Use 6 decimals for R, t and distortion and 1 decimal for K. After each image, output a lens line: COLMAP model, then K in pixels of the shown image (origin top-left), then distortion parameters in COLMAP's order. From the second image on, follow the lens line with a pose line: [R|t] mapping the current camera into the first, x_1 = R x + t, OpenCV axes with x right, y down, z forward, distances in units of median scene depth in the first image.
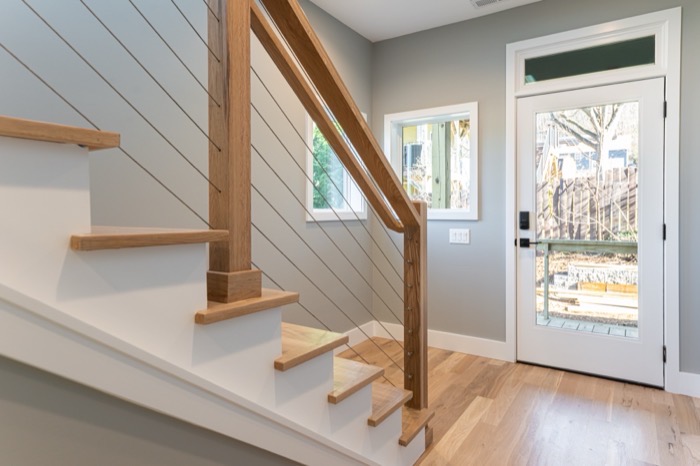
lens RADIAL K [[416.7, 0, 354.5], [0, 416.7, 215.5], [0, 0, 1]] dist [0.010966, 0.000452]
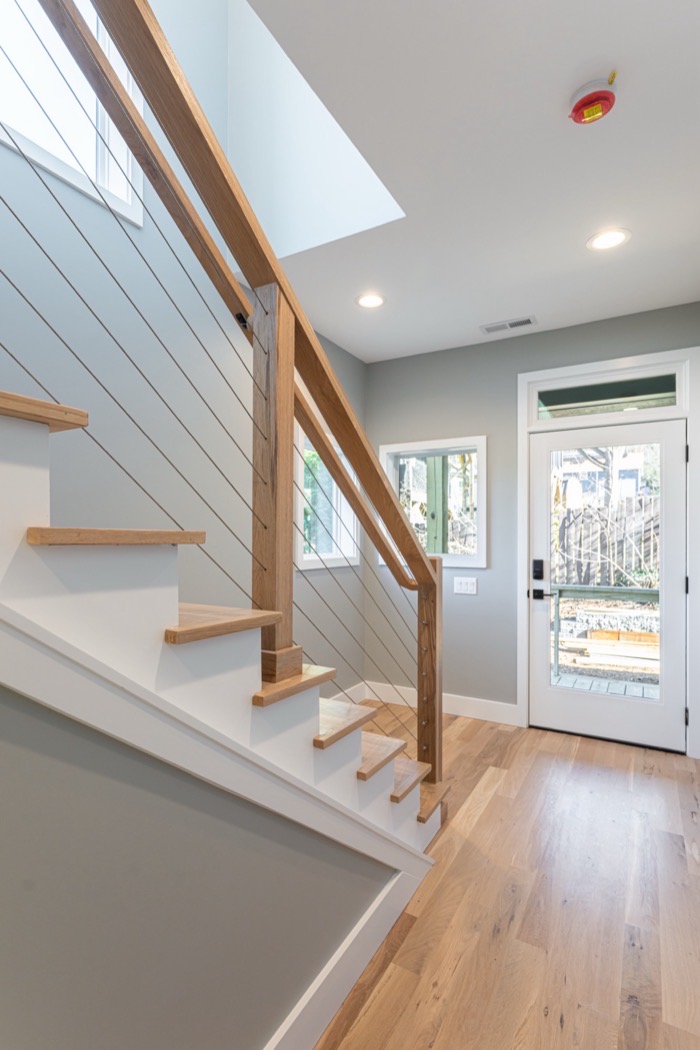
lens RADIAL K [[507.5, 0, 345.3], [0, 507.5, 539.8], [0, 0, 1]] dist [-0.001848, -0.000022]
pose [[0.998629, 0.005496, 0.052061, -0.076414], [-0.004969, 0.999935, -0.010247, -0.045261], [-0.052114, 0.009974, 0.998591, -0.084921]]
